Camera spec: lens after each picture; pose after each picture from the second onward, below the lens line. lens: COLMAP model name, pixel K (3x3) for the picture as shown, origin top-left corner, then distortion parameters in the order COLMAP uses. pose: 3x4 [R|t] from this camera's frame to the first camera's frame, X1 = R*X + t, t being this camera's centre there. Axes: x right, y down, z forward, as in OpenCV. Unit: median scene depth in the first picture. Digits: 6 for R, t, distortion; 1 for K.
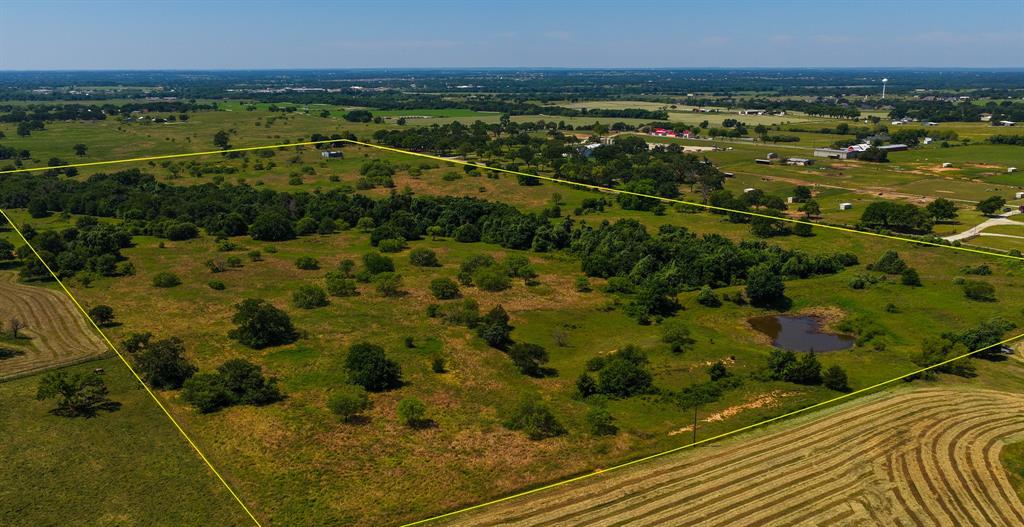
lens RADIAL K [[876.8, 0, 512.0], [0, 876.8, 263.5], [0, 0, 1]] dist [0.000967, 0.000699]
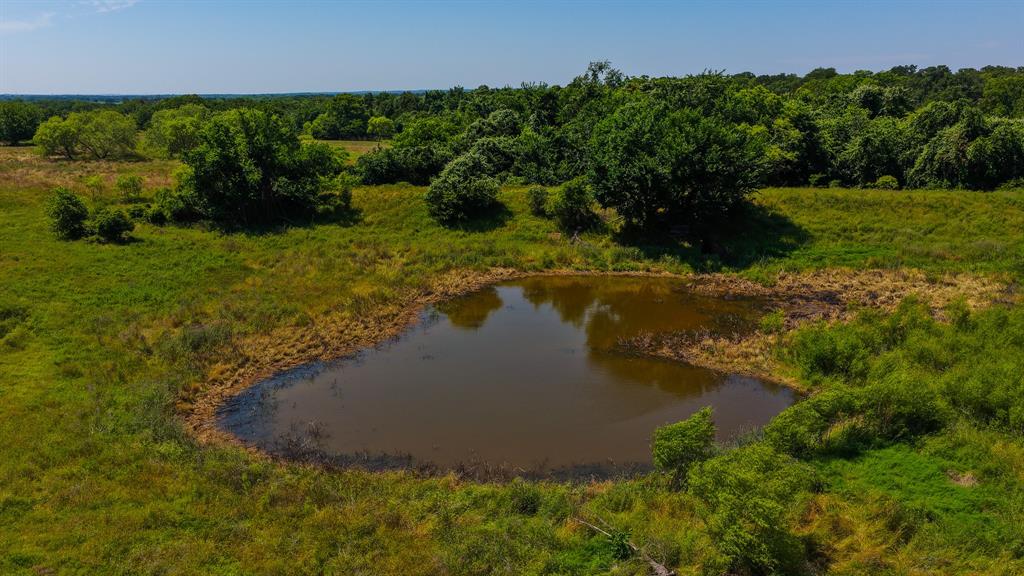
lens RADIAL K [[846.9, 0, 512.0], [0, 846.9, 288.0], [0, 0, 1]] dist [-0.019172, 0.047477]
pose [[0.864679, 0.104723, -0.491287, 0.372065], [-0.101302, 0.994287, 0.033647, 0.057095], [0.492004, 0.020675, 0.870348, 0.765930]]
